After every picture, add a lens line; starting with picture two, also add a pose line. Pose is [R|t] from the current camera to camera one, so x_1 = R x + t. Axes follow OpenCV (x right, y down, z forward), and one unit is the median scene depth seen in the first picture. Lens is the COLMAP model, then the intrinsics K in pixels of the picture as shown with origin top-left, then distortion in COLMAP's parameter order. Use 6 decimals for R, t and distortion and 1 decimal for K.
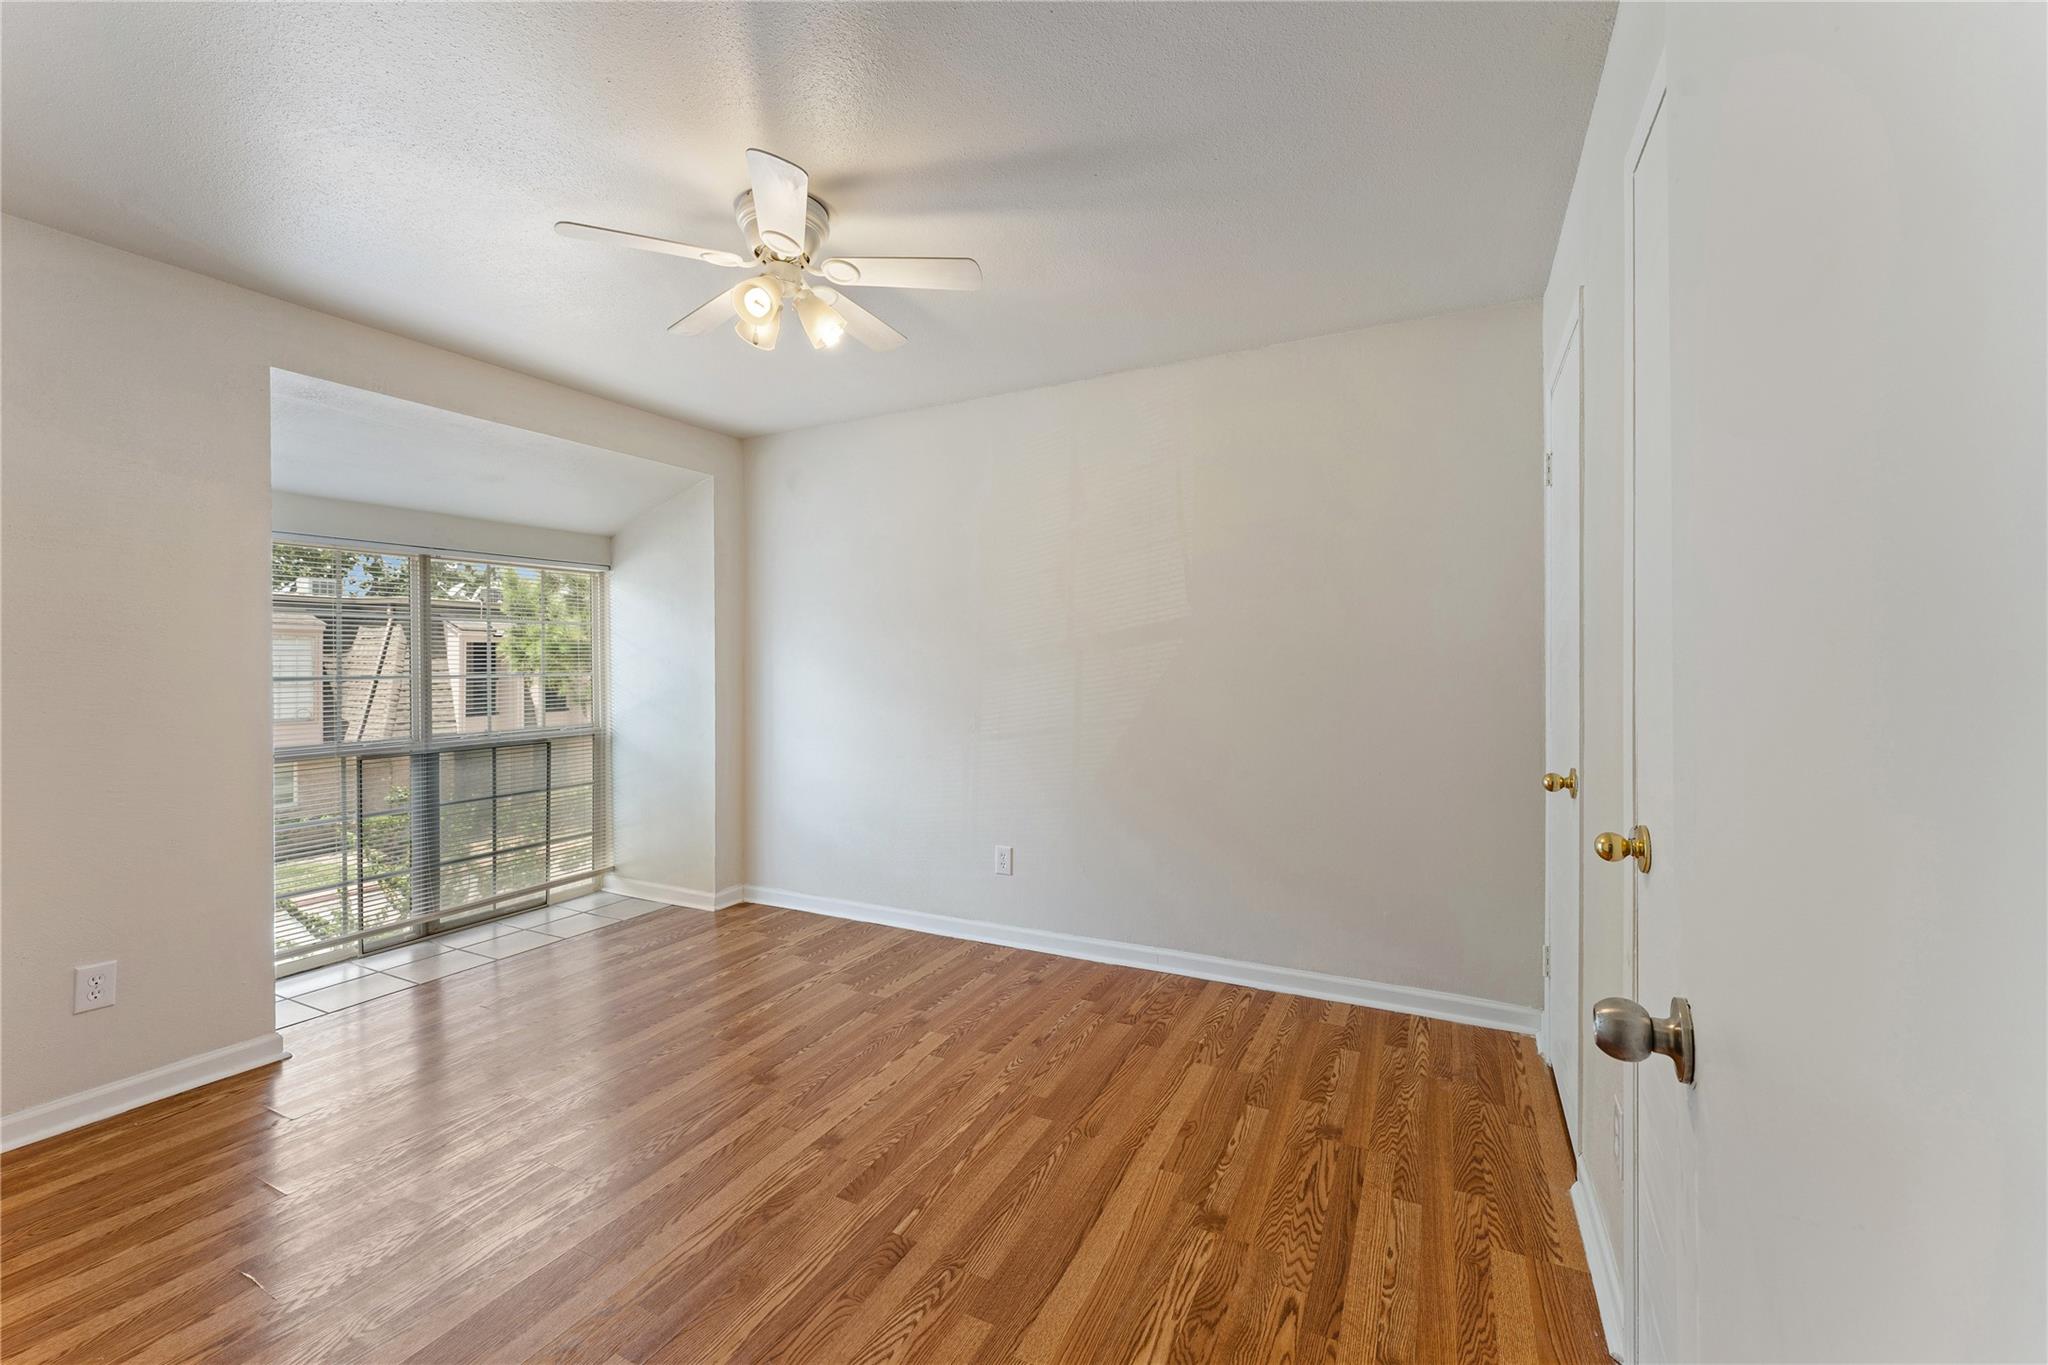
lens RADIAL K [[832.4, 0, 1022.2], [0, 832.4, 655.2], [0, 0, 1]] dist [-0.001076, 0.000021]
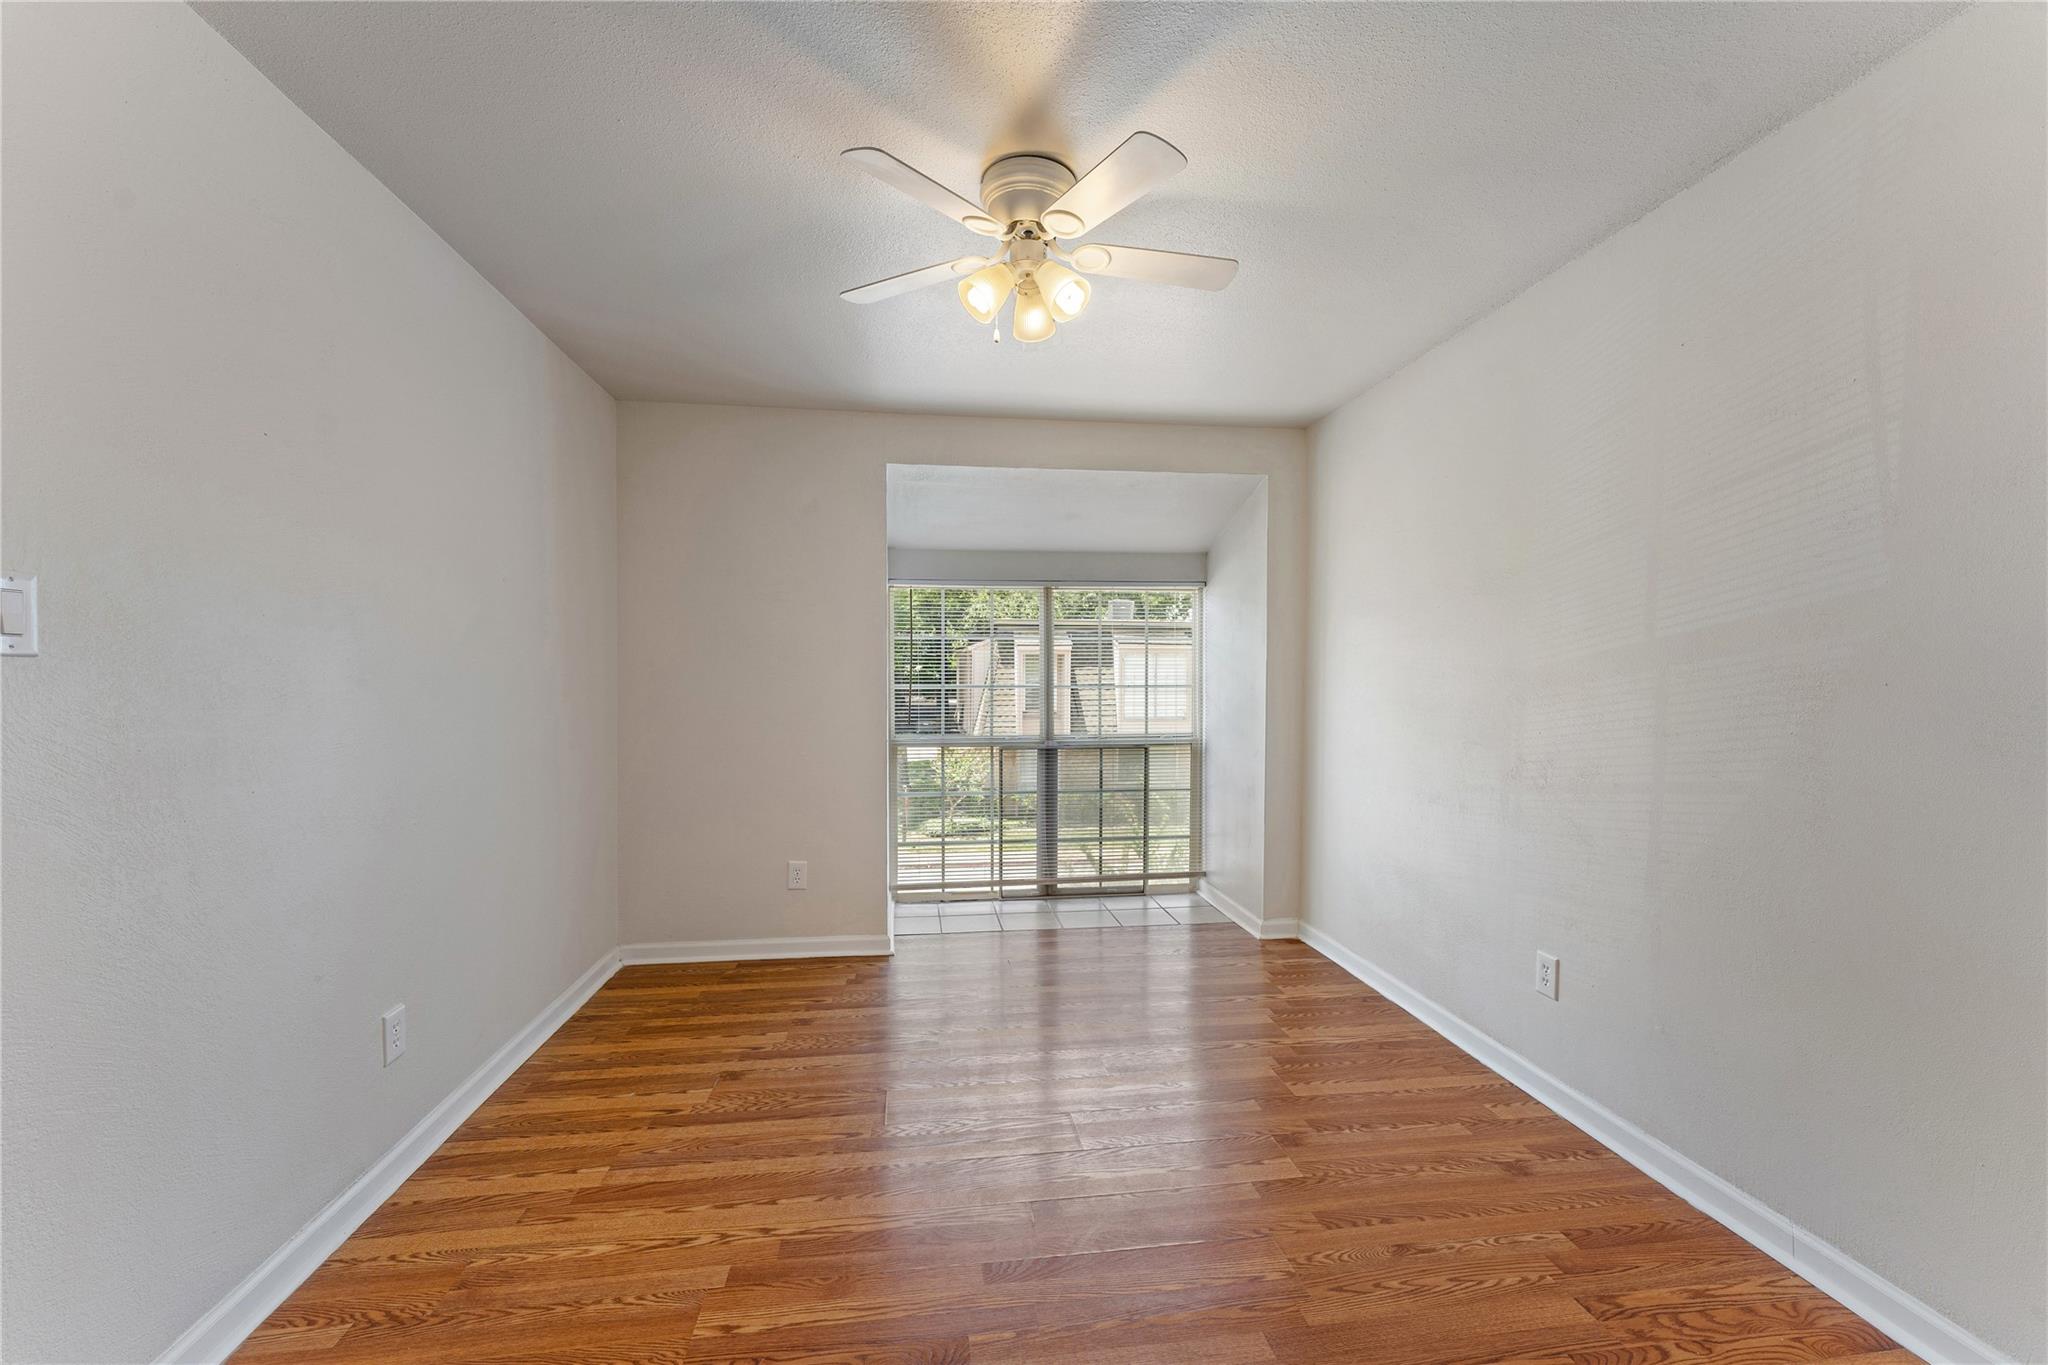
lens RADIAL K [[828.6, 0, 989.1], [0, 828.6, 686.1], [0, 0, 1]] dist [0.000799, 0.000240]
pose [[0.569026, 0.016409, -0.822156, 0.252824], [0.002820, 0.999756, 0.021905, -0.000903], [0.822315, -0.014783, 0.568840, 0.244437]]
